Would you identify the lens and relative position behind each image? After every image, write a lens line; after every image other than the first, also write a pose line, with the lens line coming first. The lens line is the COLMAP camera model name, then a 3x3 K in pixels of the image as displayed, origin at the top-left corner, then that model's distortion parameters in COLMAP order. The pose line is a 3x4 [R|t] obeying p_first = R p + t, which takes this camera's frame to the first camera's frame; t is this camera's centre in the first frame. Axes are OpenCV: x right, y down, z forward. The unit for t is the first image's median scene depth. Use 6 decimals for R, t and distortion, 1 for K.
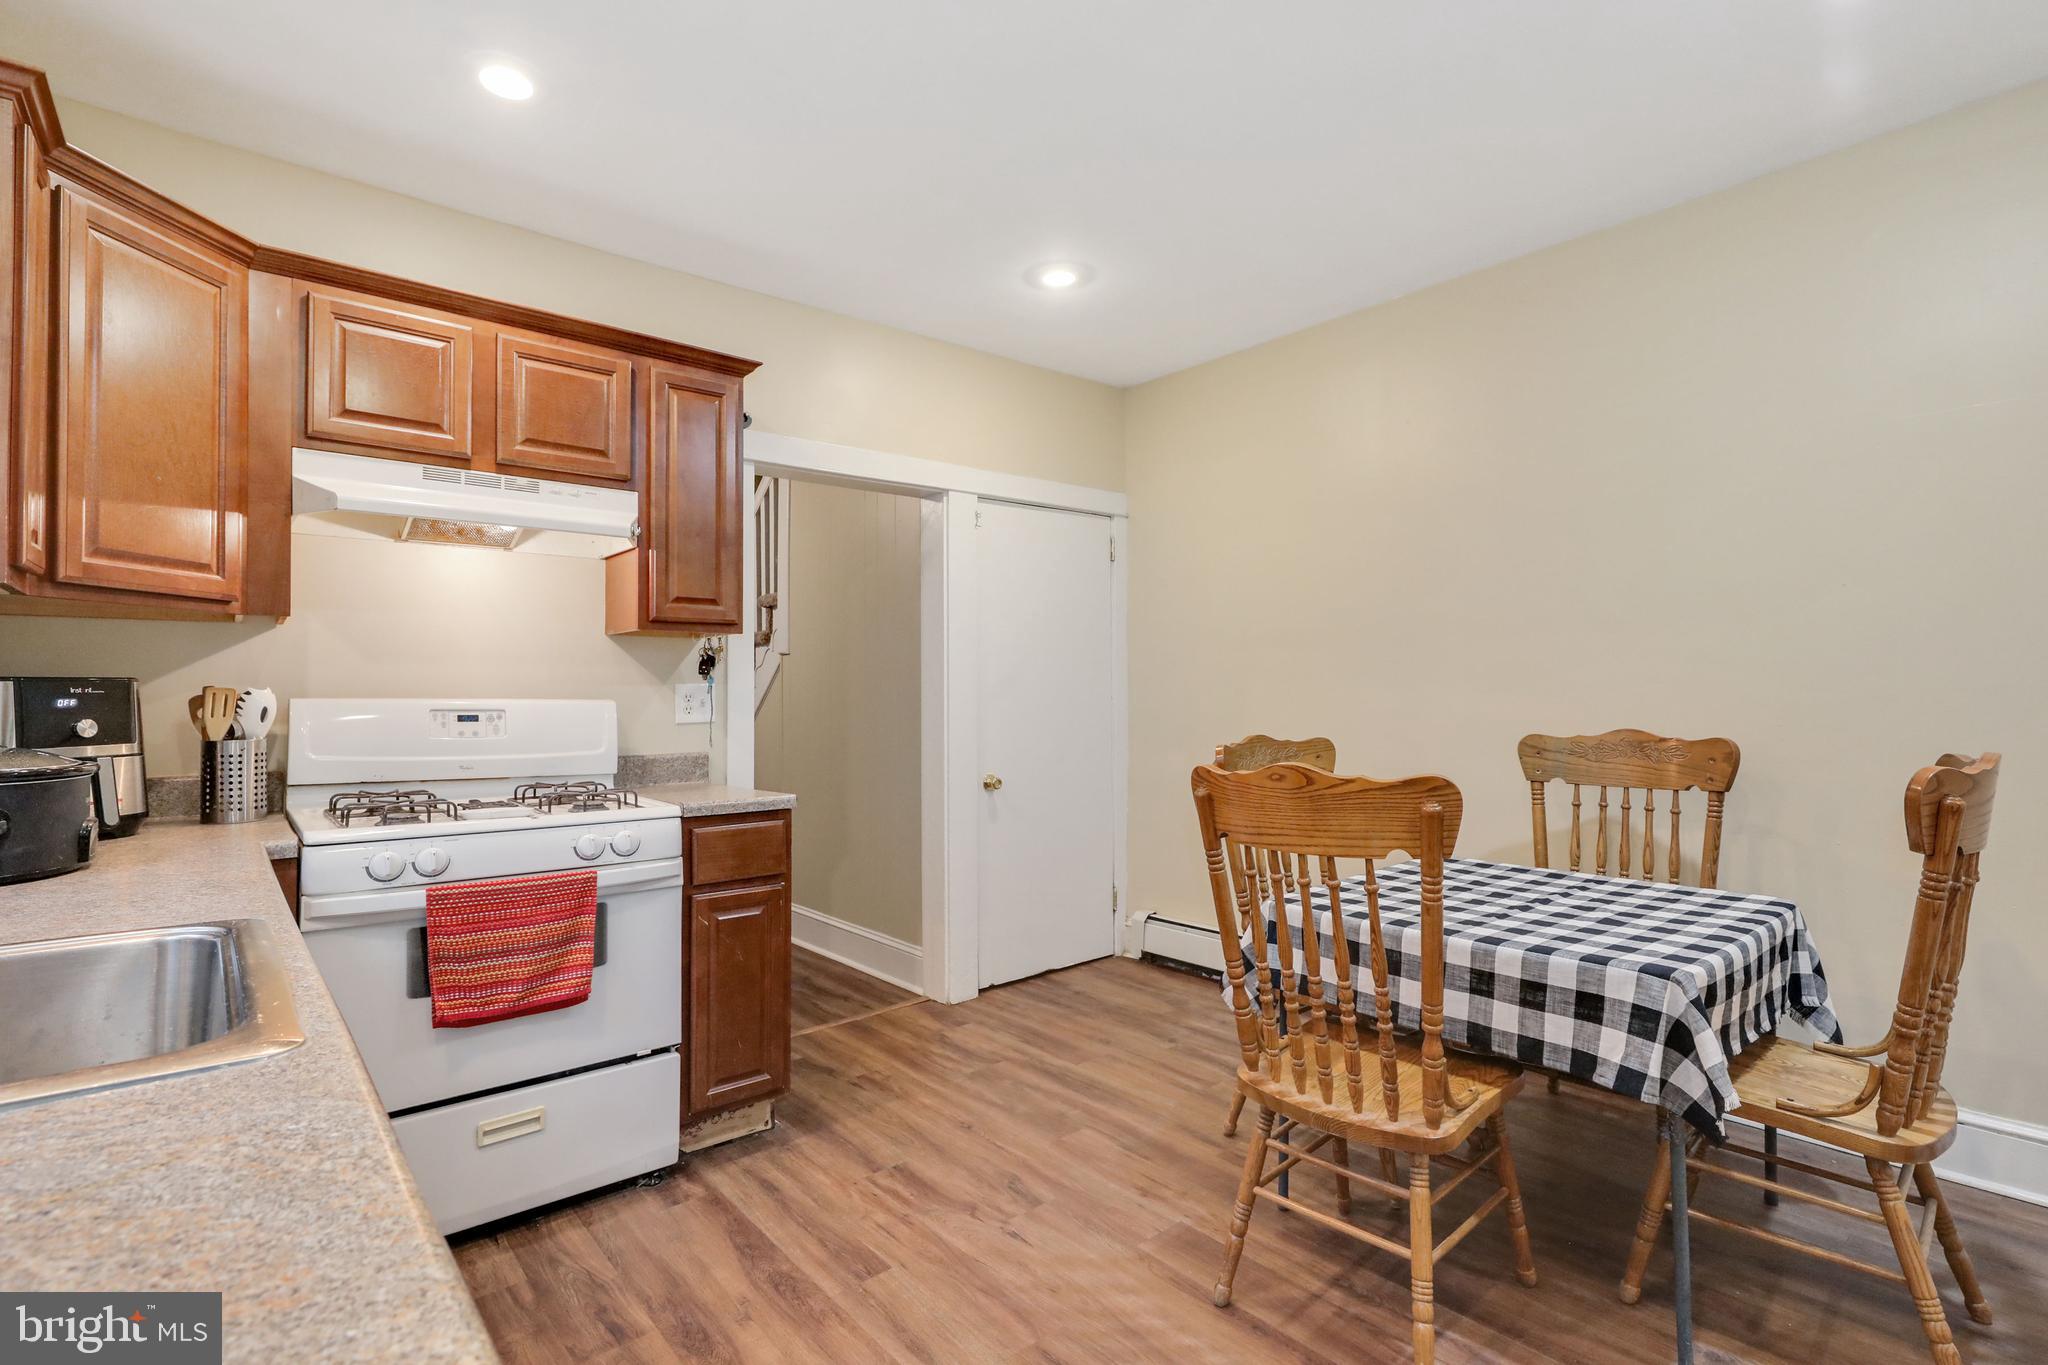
lens RADIAL K [[969.1, 0, 1030.6], [0, 969.1, 682.4], [0, 0, 1]] dist [0.001693, -0.000198]
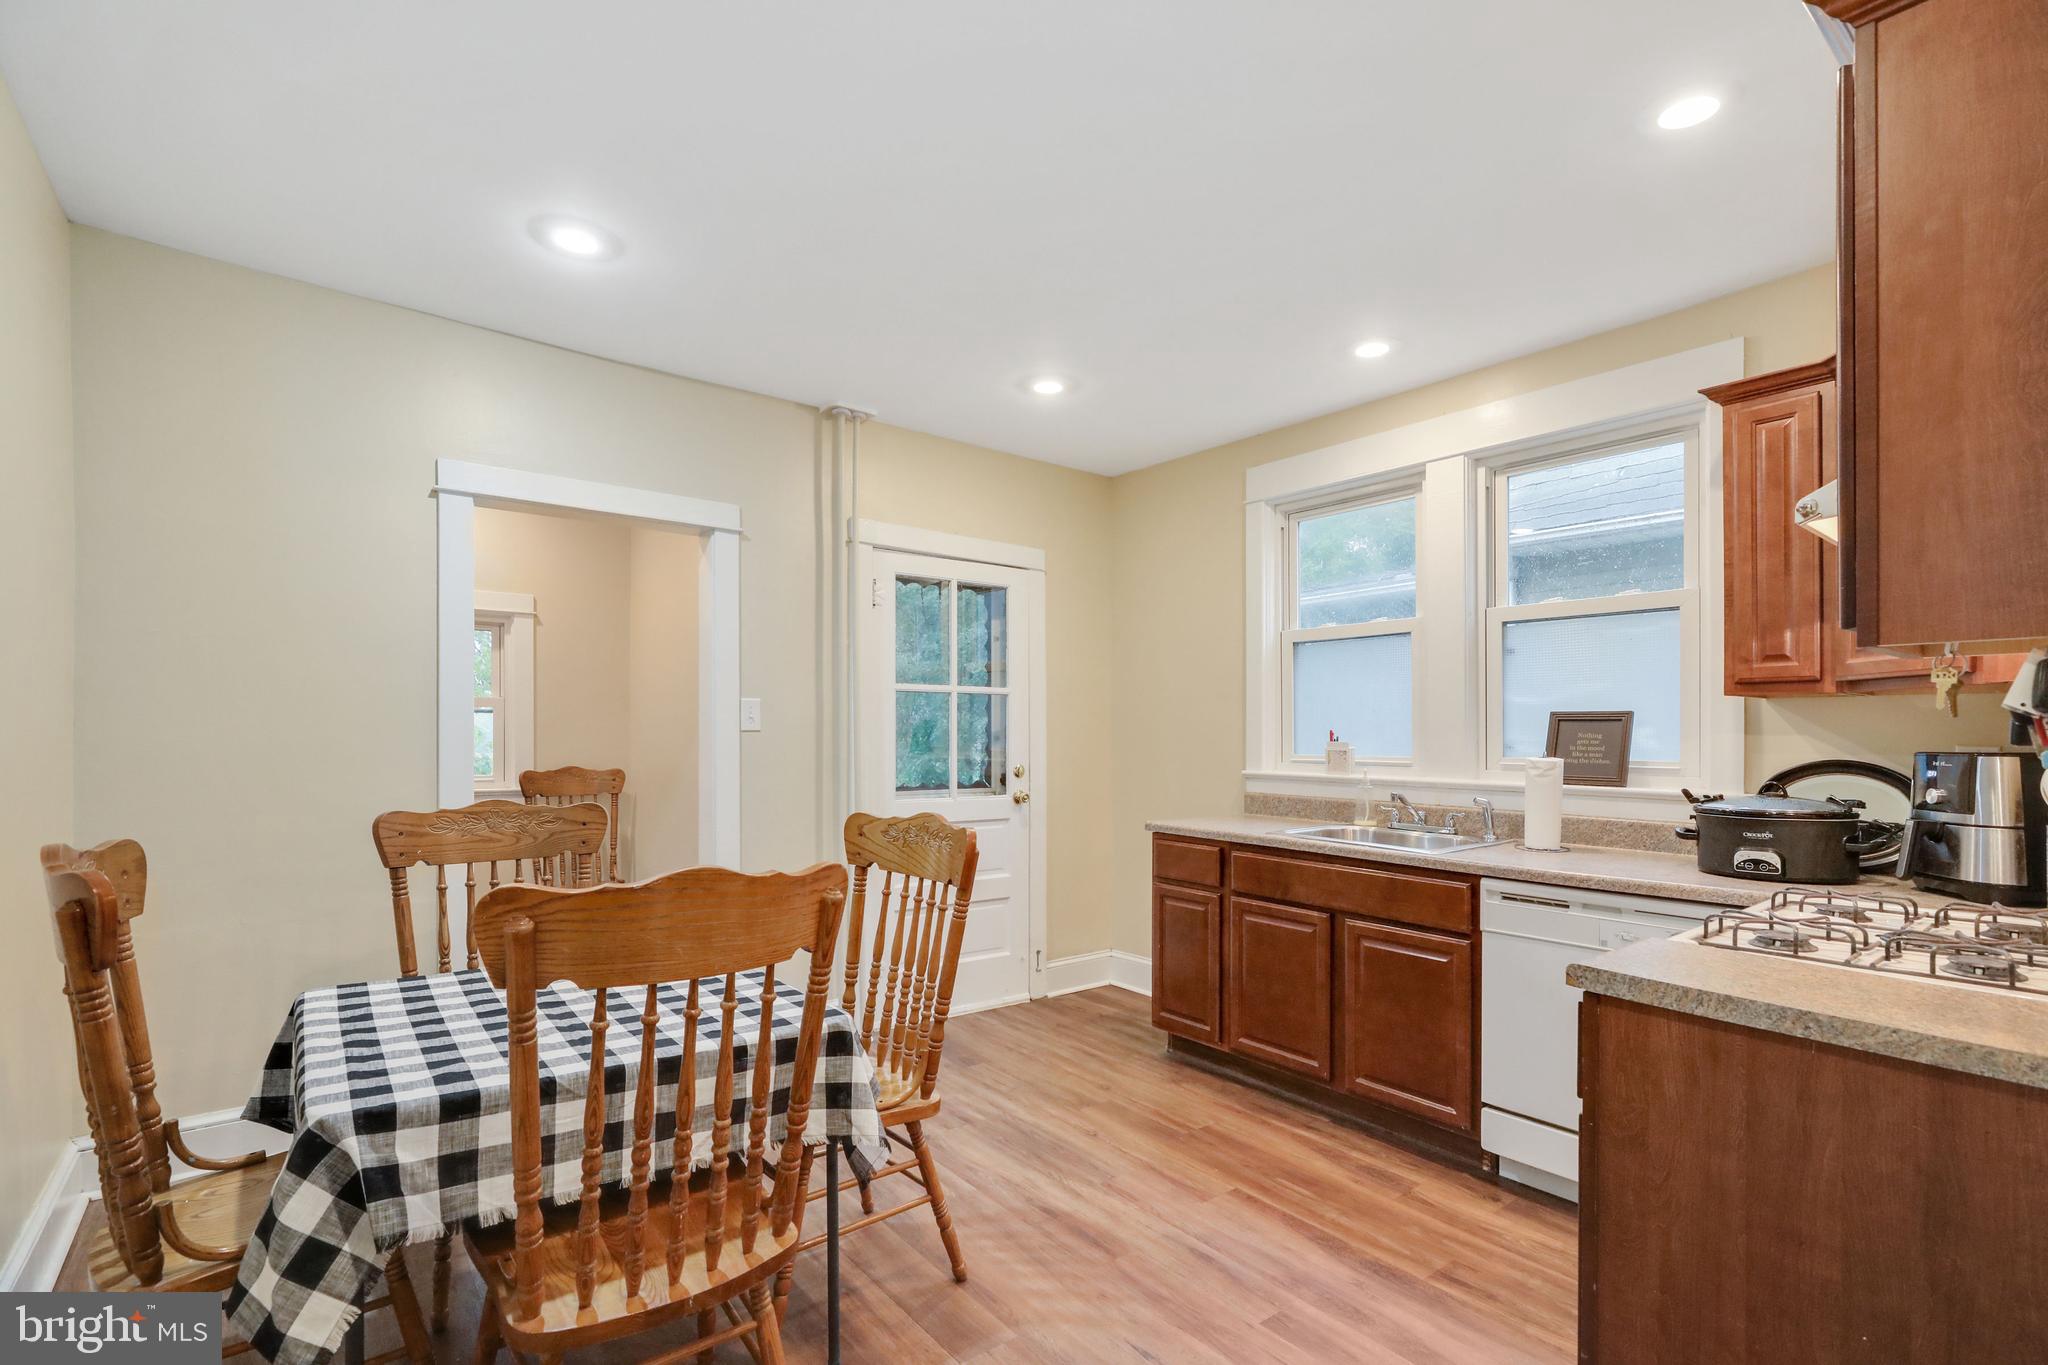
lens RADIAL K [[923.0, 0, 1023.1], [0, 923.0, 732.5], [0, 0, 1]] dist [0.003085, 0.000665]
pose [[-0.999274, 0.001913, 0.038043, 0.055492], [0.001410, 0.999911, -0.013254, -0.011996], [-0.038065, -0.013190, -0.999188, 1.696944]]
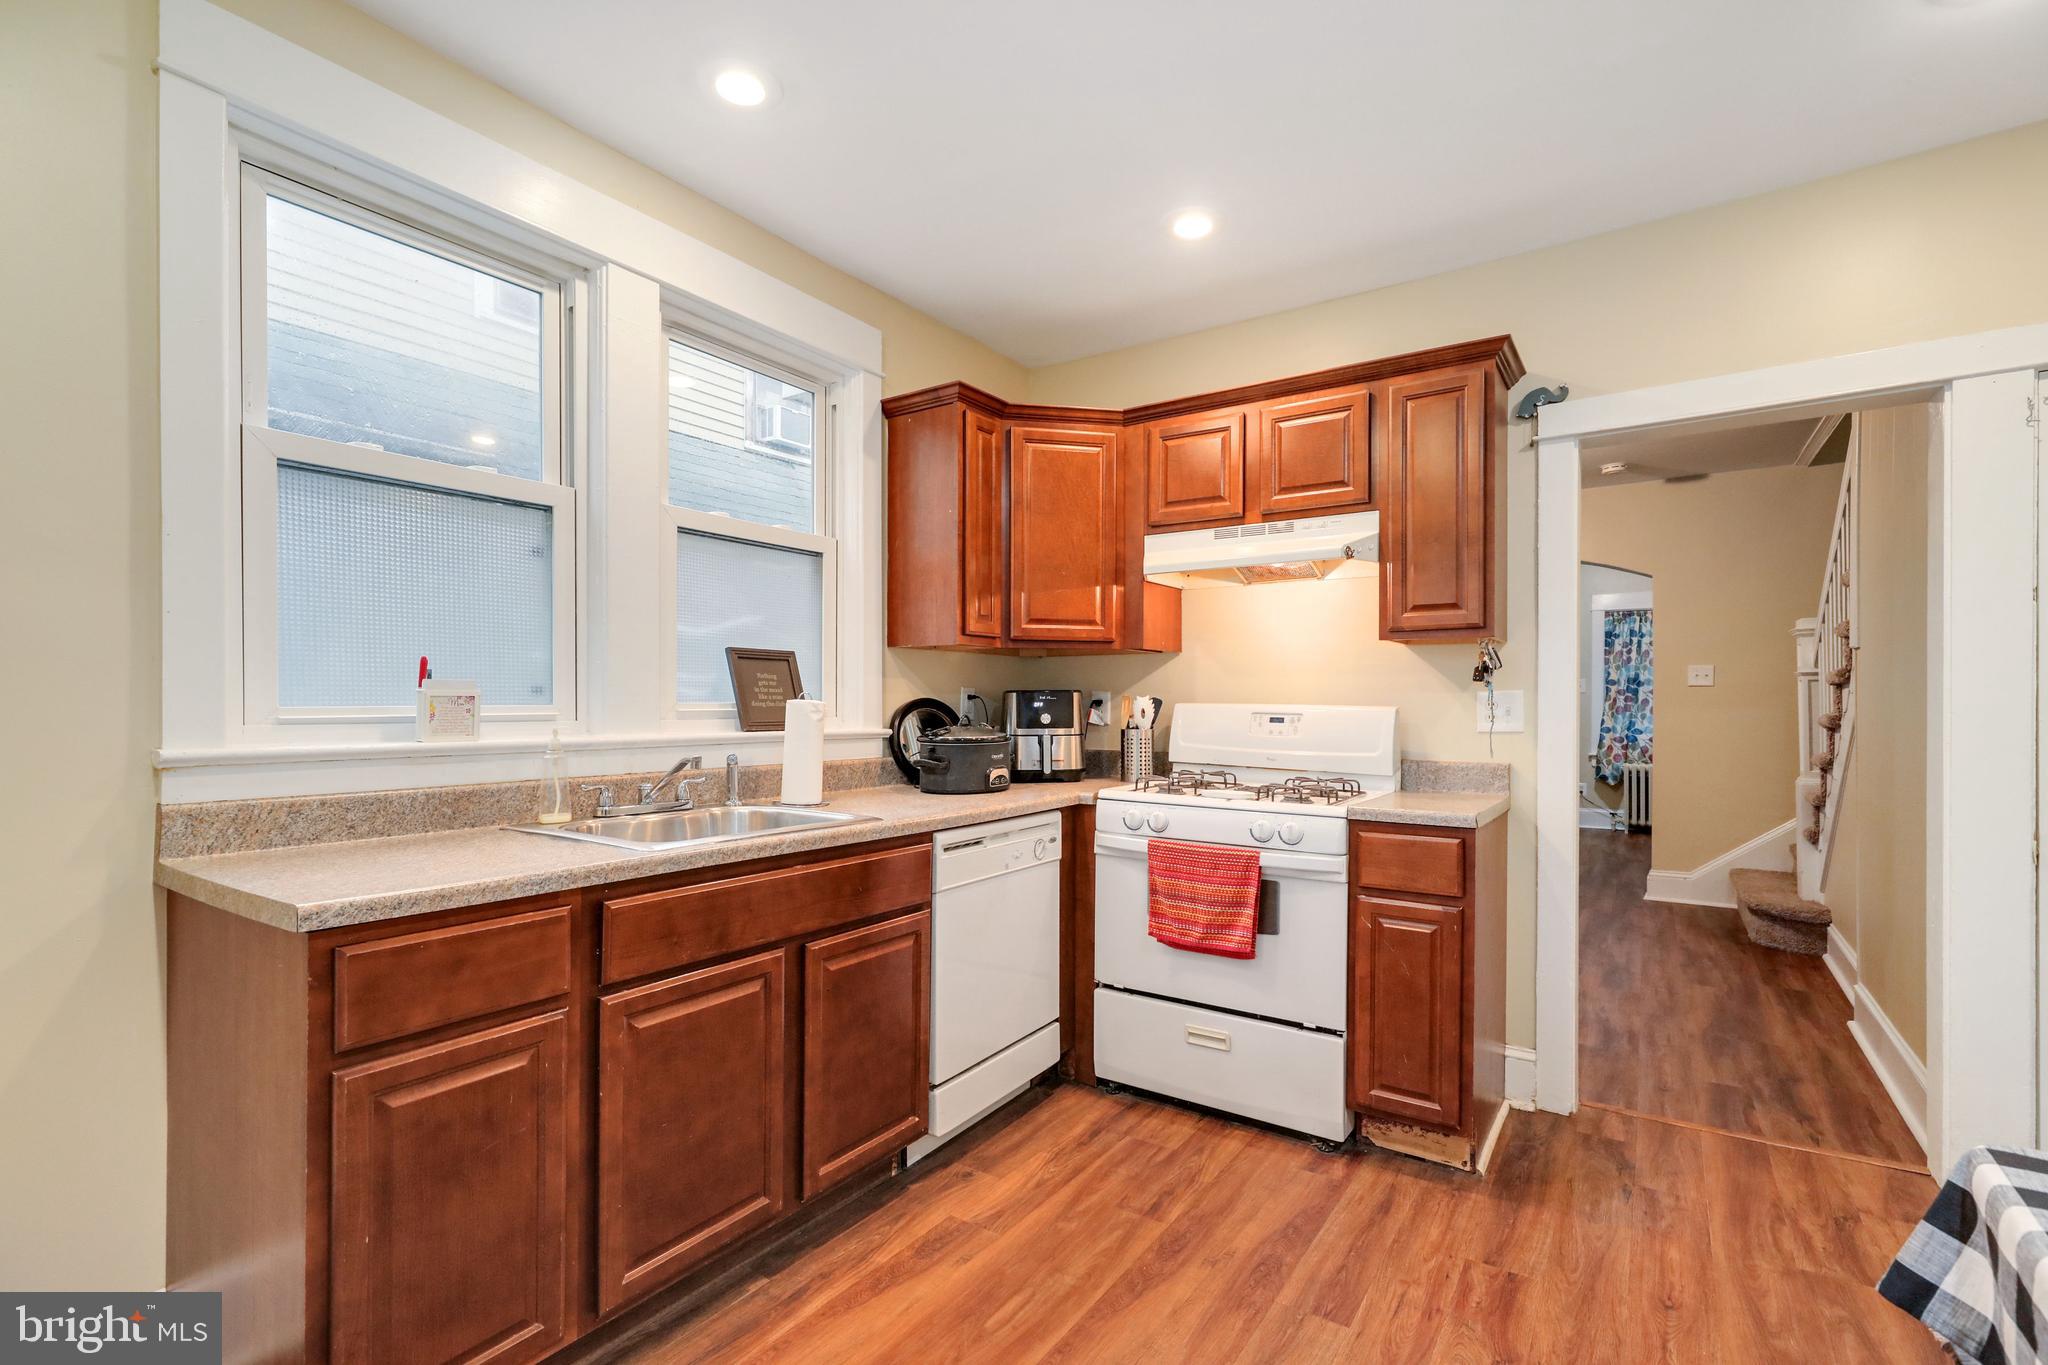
lens RADIAL K [[923.0, 0, 1028.7], [0, 923.0, 700.9], [0, 0, 1]] dist [0.003085, 0.000665]
pose [[0.268834, 0.004415, -0.963176, 0.517486], [0.008173, 0.999943, 0.006865, 0.001670], [0.963152, -0.009718, 0.268783, 0.402309]]
